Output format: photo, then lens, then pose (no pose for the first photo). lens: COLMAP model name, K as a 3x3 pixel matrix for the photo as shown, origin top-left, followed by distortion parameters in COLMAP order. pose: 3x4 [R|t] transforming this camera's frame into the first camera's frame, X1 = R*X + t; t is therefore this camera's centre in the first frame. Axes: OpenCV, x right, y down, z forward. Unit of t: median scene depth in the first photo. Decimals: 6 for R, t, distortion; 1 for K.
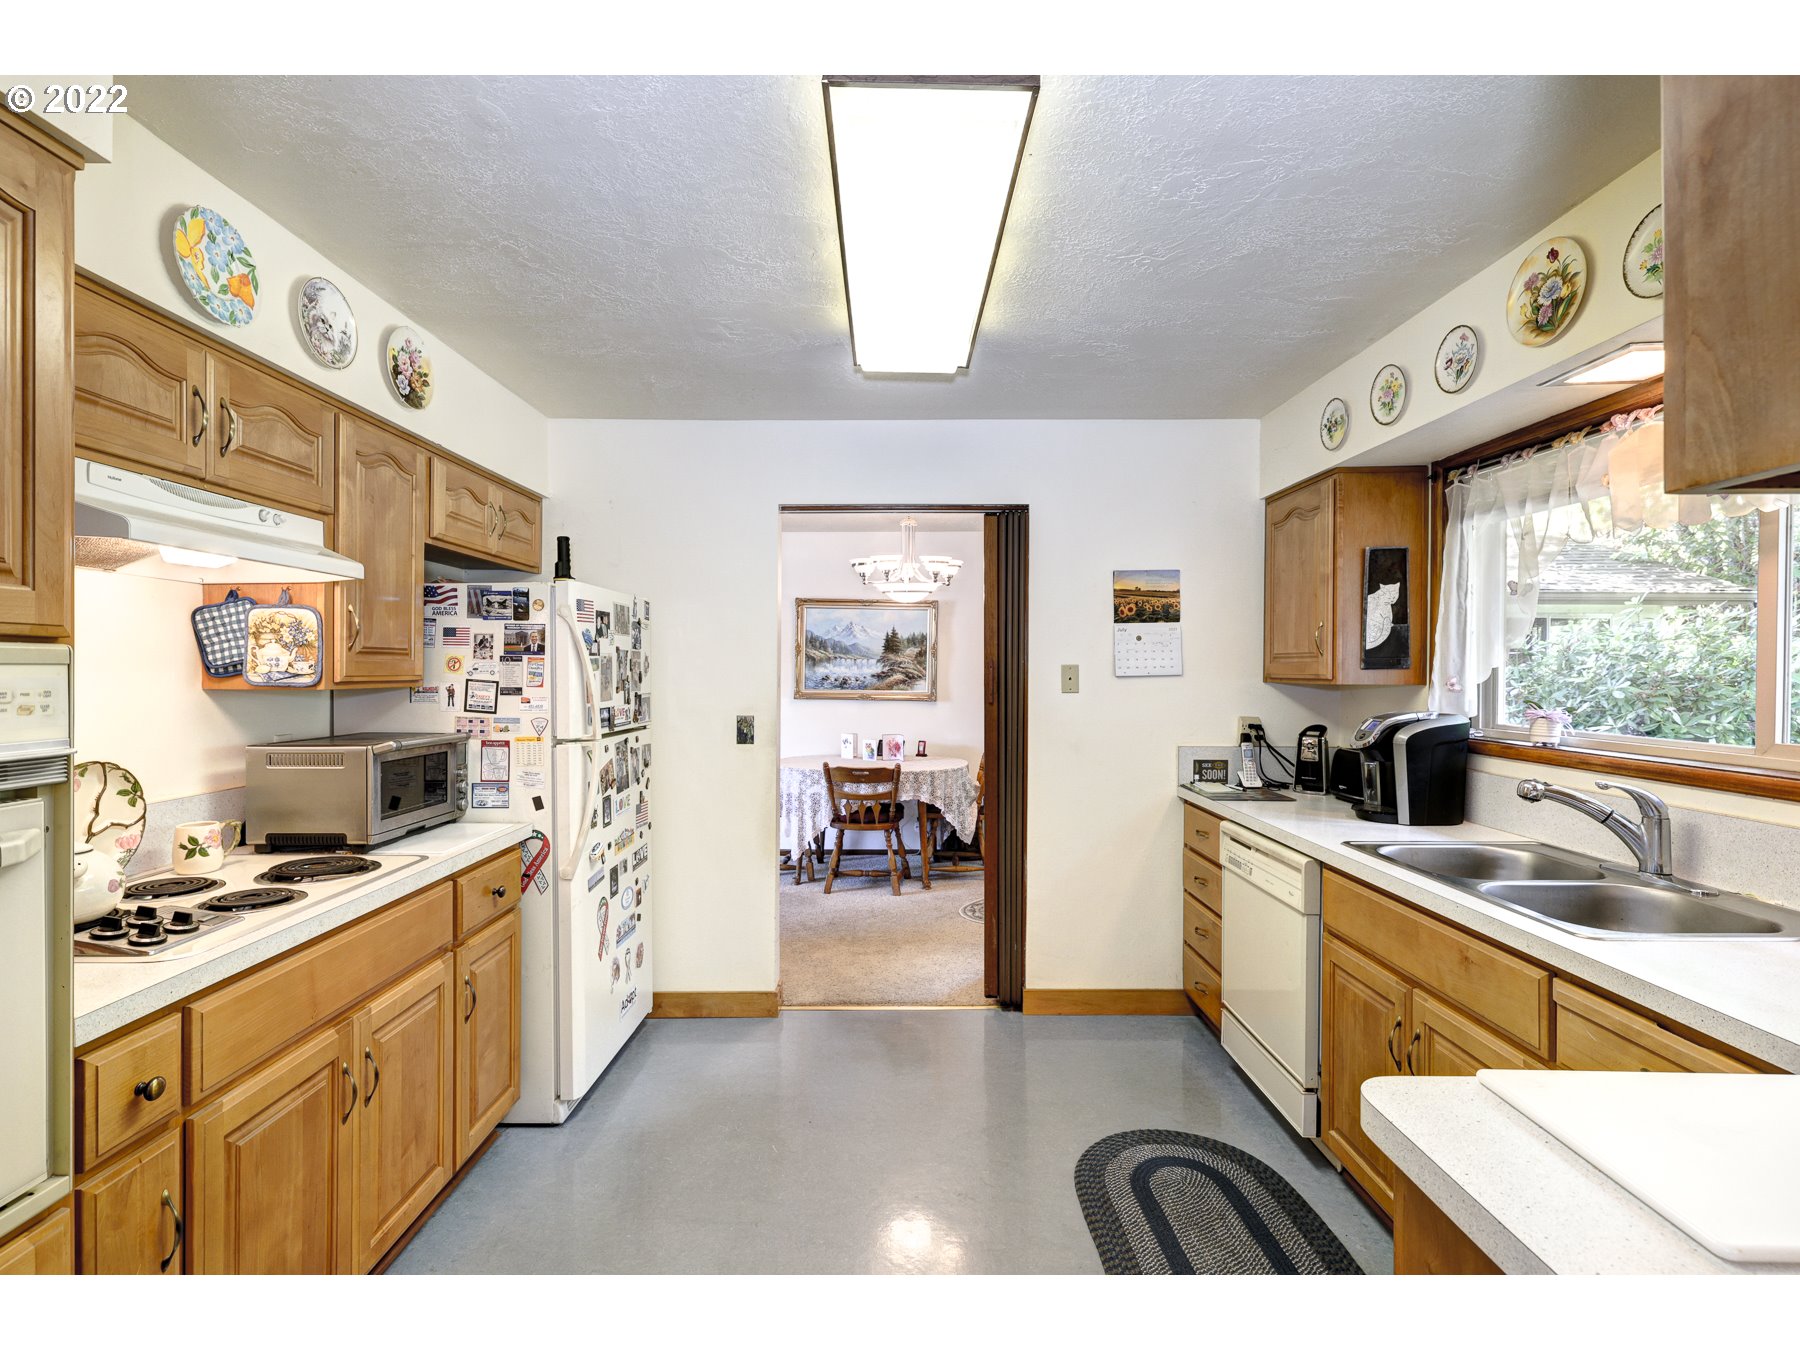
lens RADIAL K [[839.8, 0, 891.6], [0, 839.8, 661.5], [0, 0, 1]] dist [-0.002926, -0.000114]
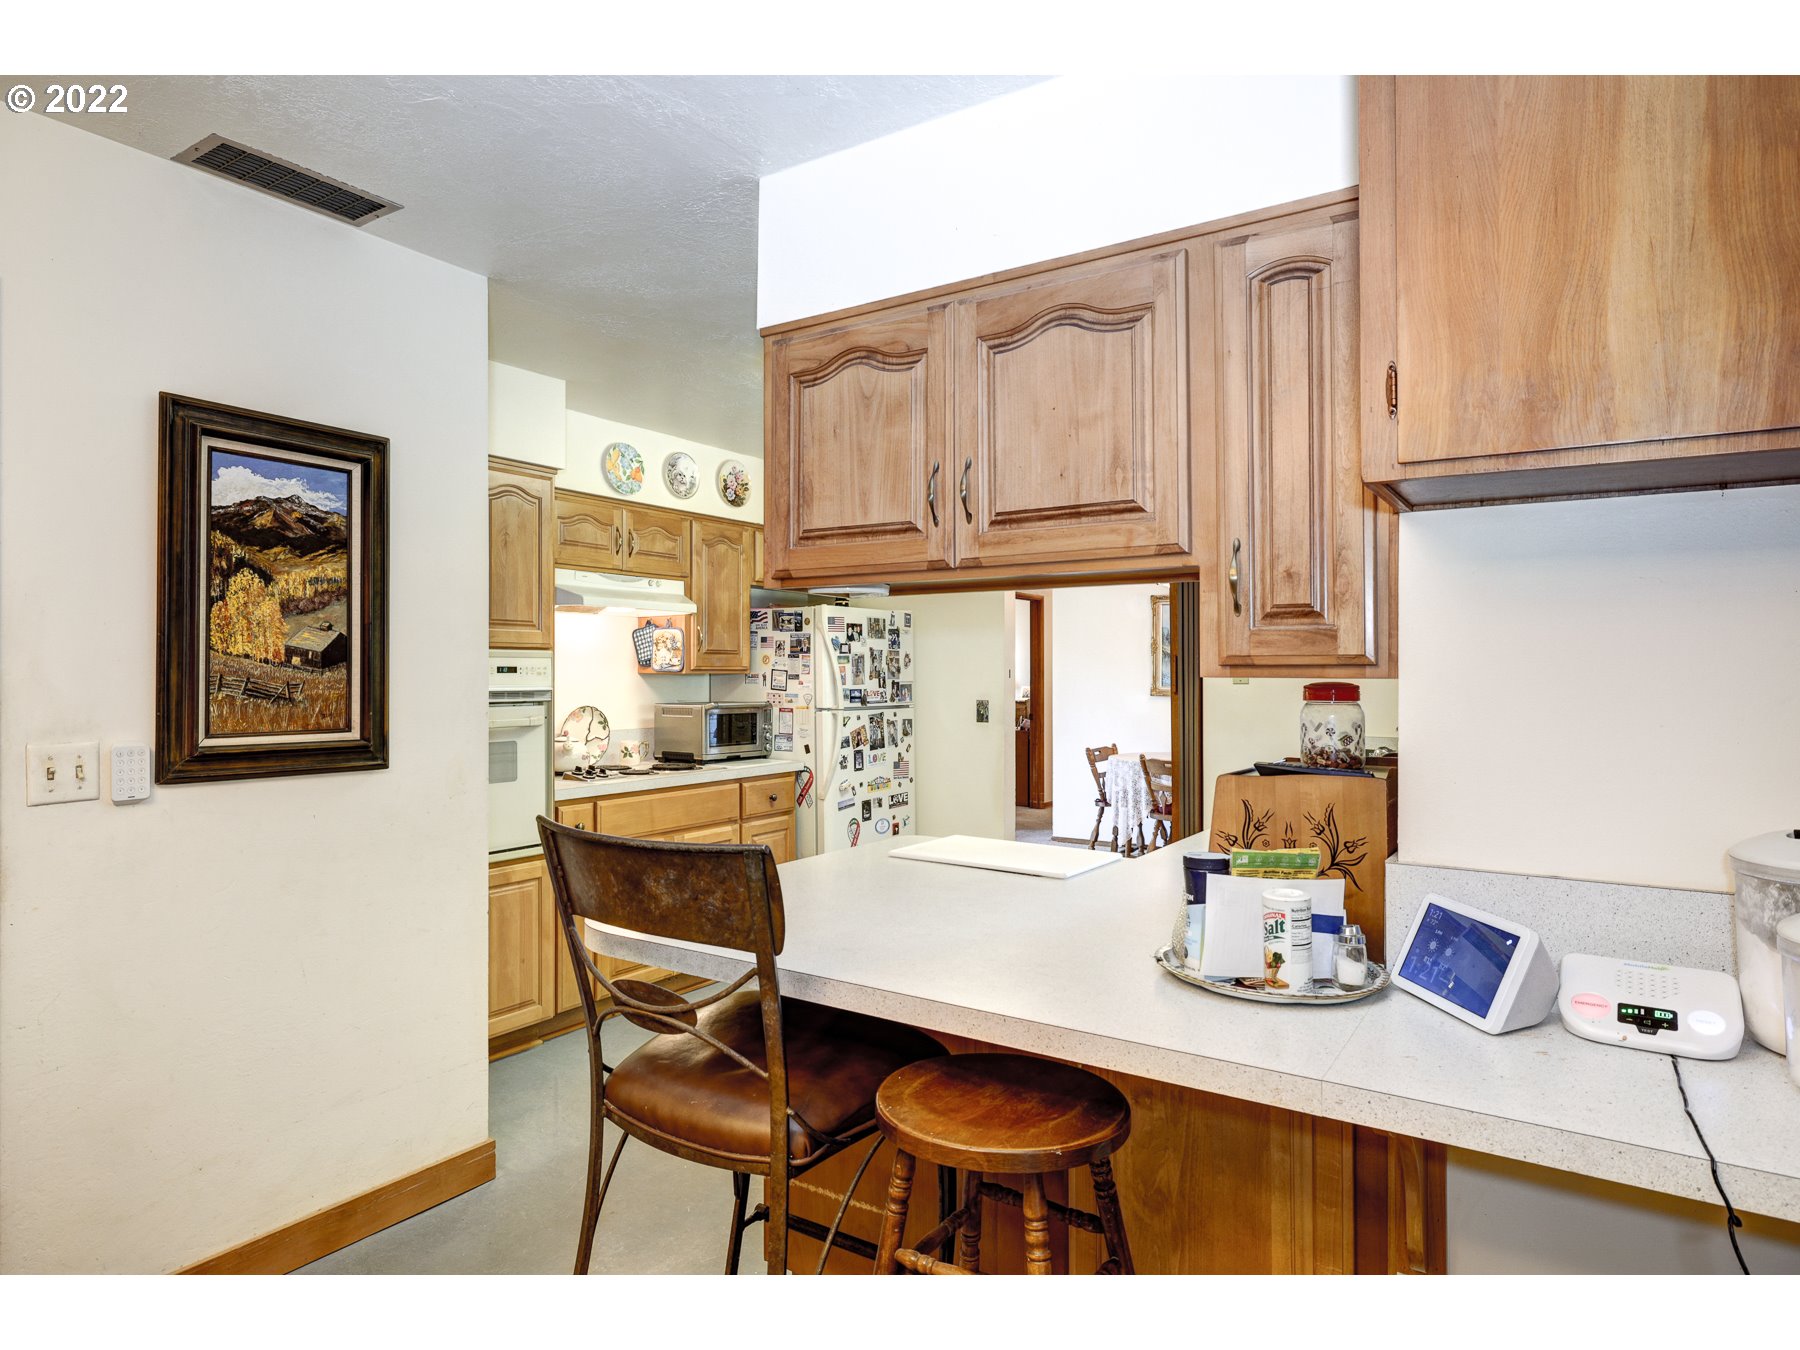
lens RADIAL K [[1042.6, 0, 895.6], [0, 1042.6, 645.7], [0, 0, 1]] dist [-0.000350, 0.000121]
pose [[0.835448, -0.013978, -0.549391, 0.777094], [0.004979, 0.999828, -0.017867, 0.012886], [0.549547, 0.012191, 0.835374, -0.523528]]
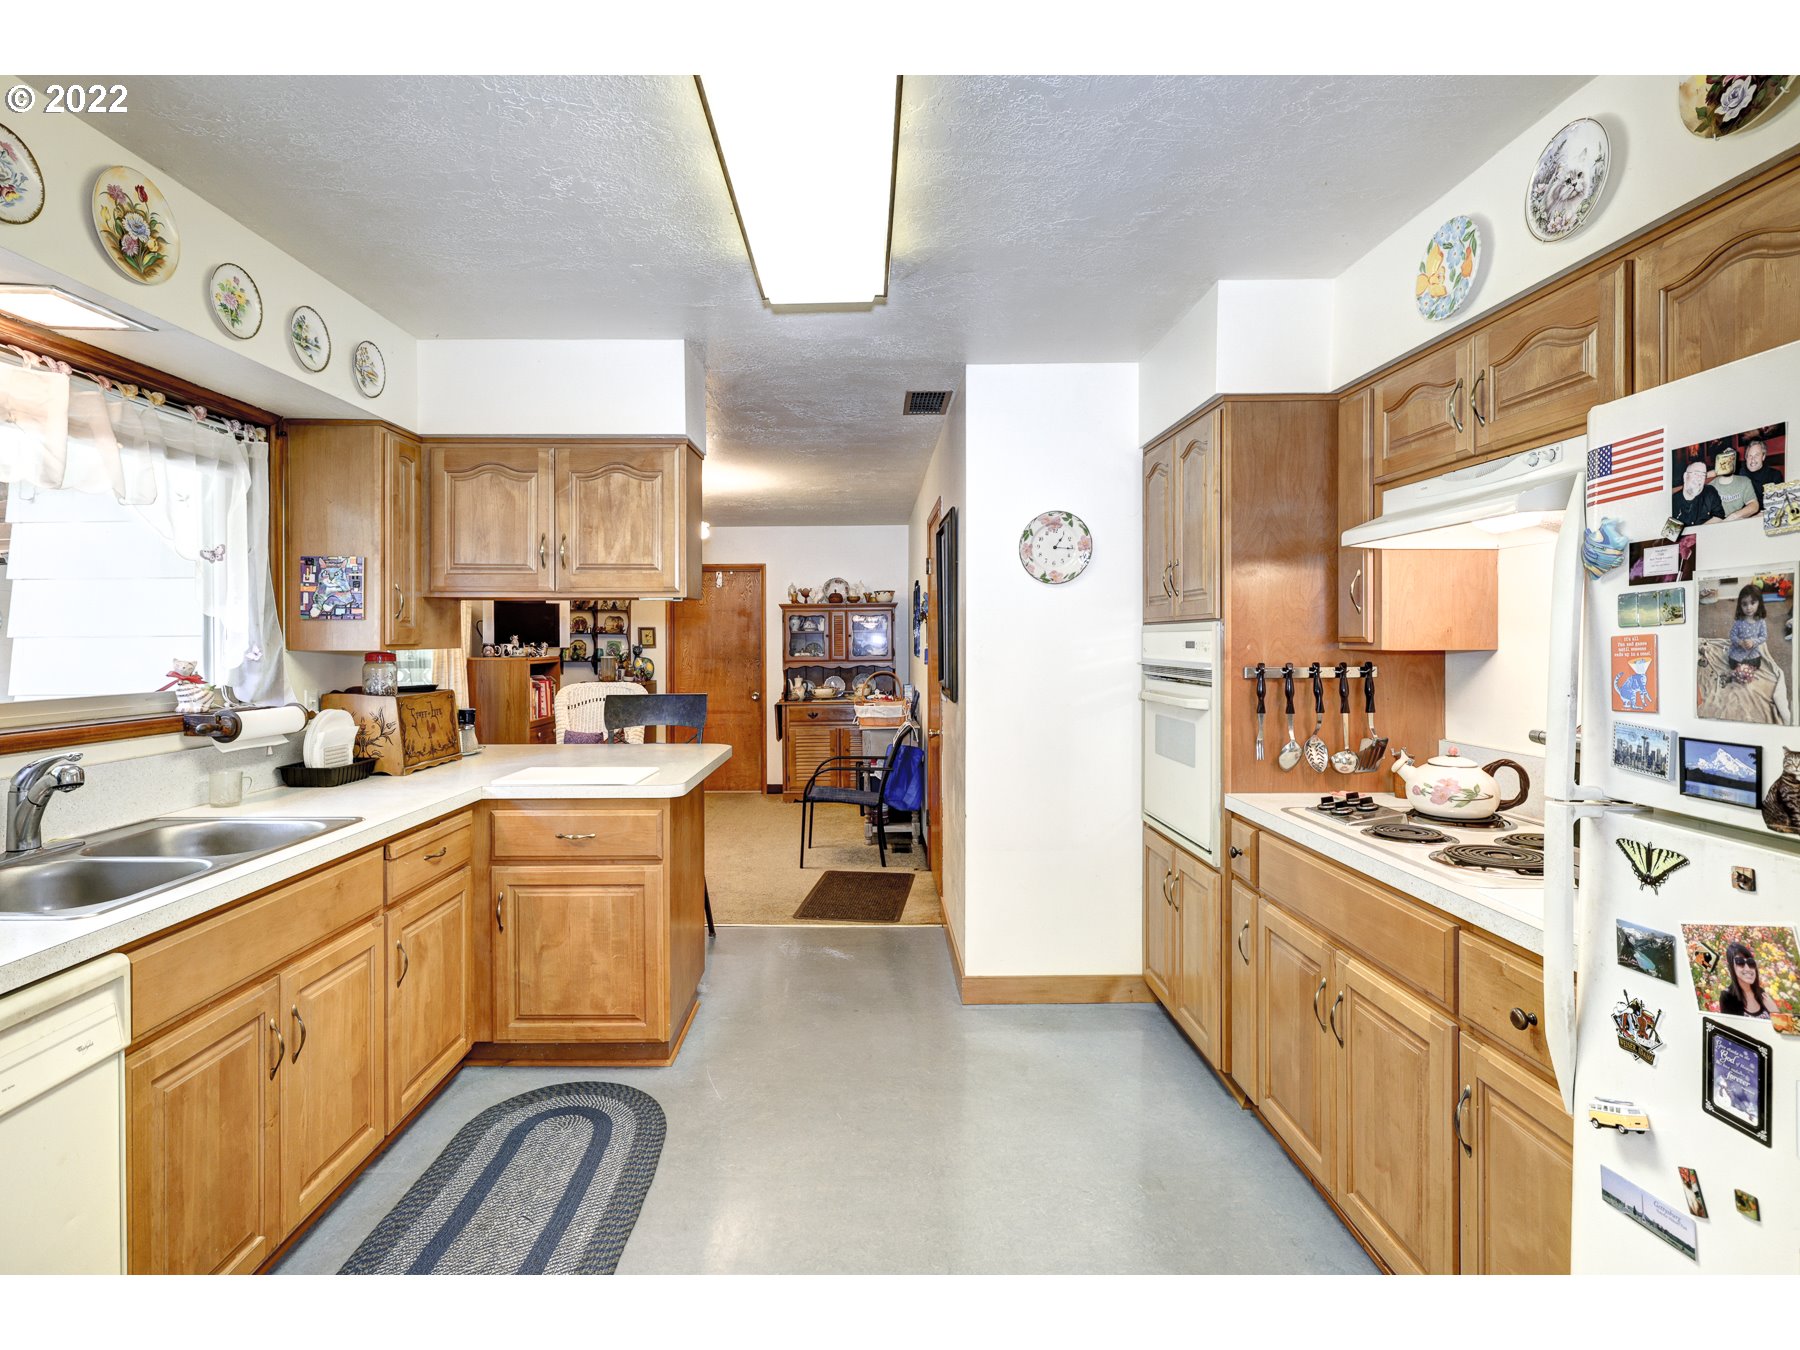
lens RADIAL K [[899.4, 0, 857.9], [0, 899.4, 645.1], [0, 0, 1]] dist [0.000983, -0.000551]
pose [[-0.999969, -0.000120, 0.007811, -0.019746], [-0.000146, 0.999994, -0.003383, 0.021834], [-0.007810, -0.003384, -0.999964, 1.452393]]
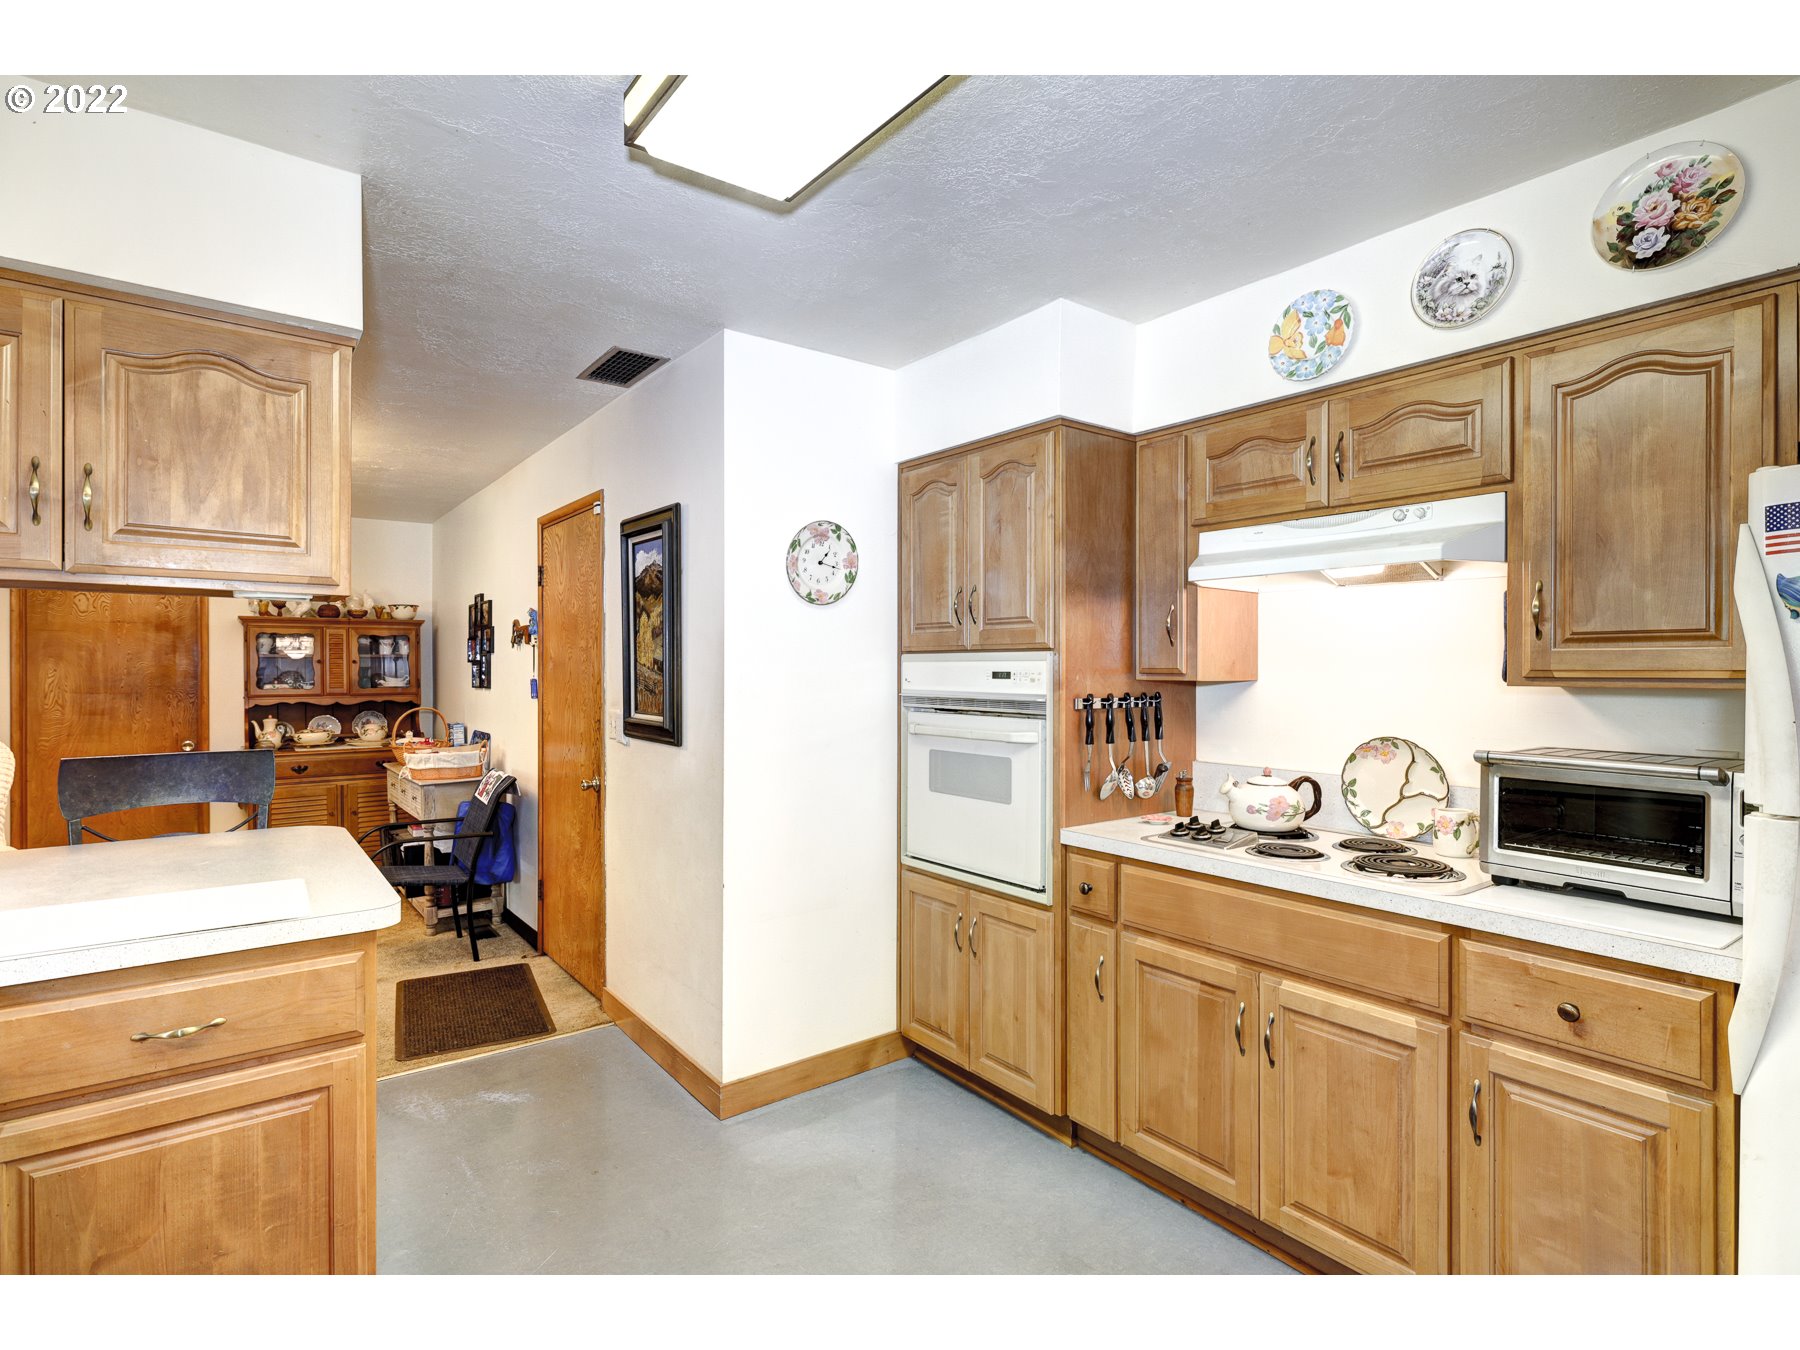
lens RADIAL K [[902.3, 0, 900.0], [0, 902.3, 675.0], [0, 0, 1]] dist [0.001179, -0.000413]
pose [[-0.795610, -0.002879, -0.605803, 0.313541], [-0.000839, 0.999993, -0.003650, 0.021486], [0.605809, -0.002395, -0.795606, 1.113826]]
